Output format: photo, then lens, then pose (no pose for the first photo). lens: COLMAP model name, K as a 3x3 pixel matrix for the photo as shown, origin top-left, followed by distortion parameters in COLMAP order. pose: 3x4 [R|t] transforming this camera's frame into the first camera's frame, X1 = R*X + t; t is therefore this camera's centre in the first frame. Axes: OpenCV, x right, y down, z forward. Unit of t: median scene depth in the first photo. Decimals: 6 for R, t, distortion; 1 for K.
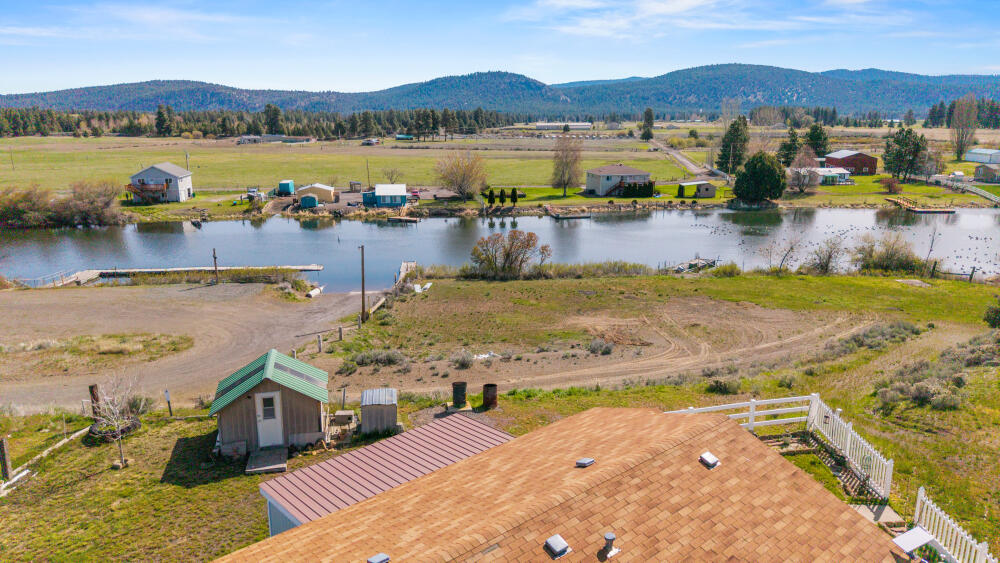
lens RADIAL K [[663.8, 0, 500.0], [0, 663.8, 281.5], [0, 0, 1]] dist [0.067539, -0.106216]
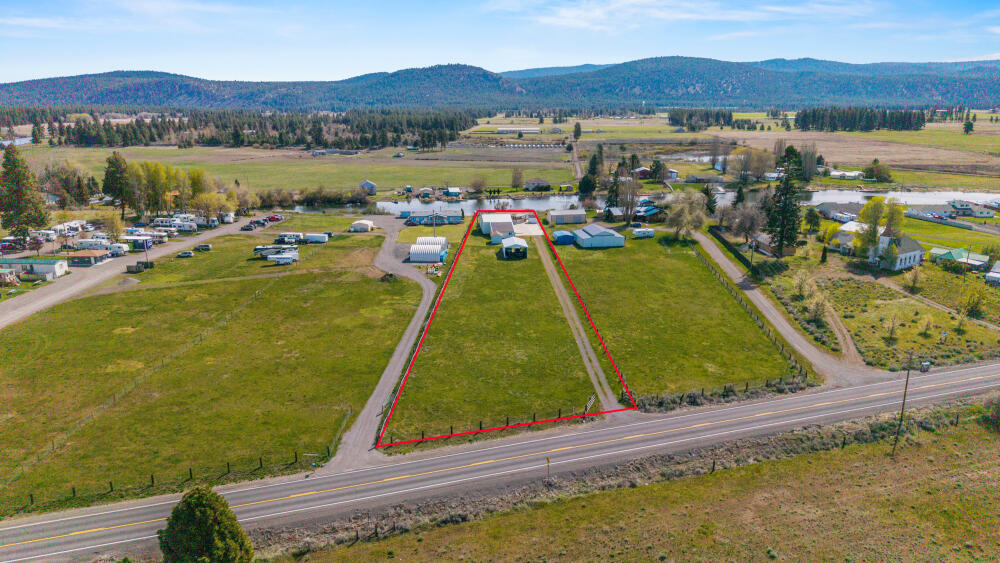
lens RADIAL K [[663.8, 0, 500.0], [0, 663.8, 281.5], [0, 0, 1]] dist [0.067539, -0.106216]
pose [[0.997998, -0.019033, 0.060307, -0.131682], [0.017676, 0.999580, 0.022964, 0.166372], [-0.060719, -0.021852, 0.997916, -1.609975]]
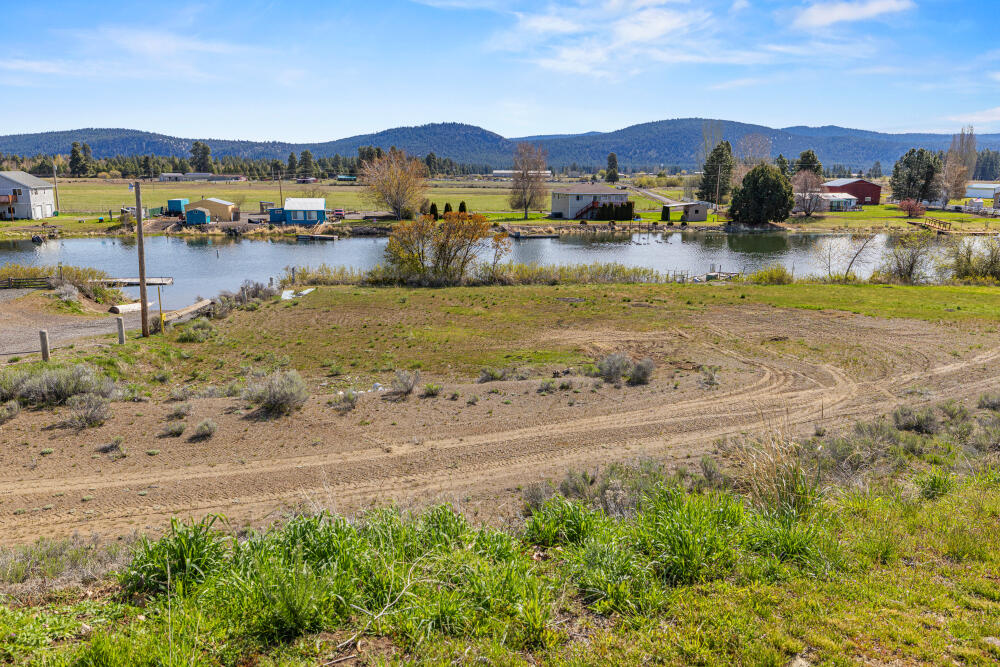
lens RADIAL K [[695.5, 0, 492.9], [0, 695.5, 327.0], [0, 0, 1]] dist [0.002784, 0.000470]
pose [[0.998588, -0.001531, 0.053109, 0.011671], [0.002706, 0.999753, -0.022063, 0.023111], [-0.053062, 0.022175, 0.998345, 0.156364]]
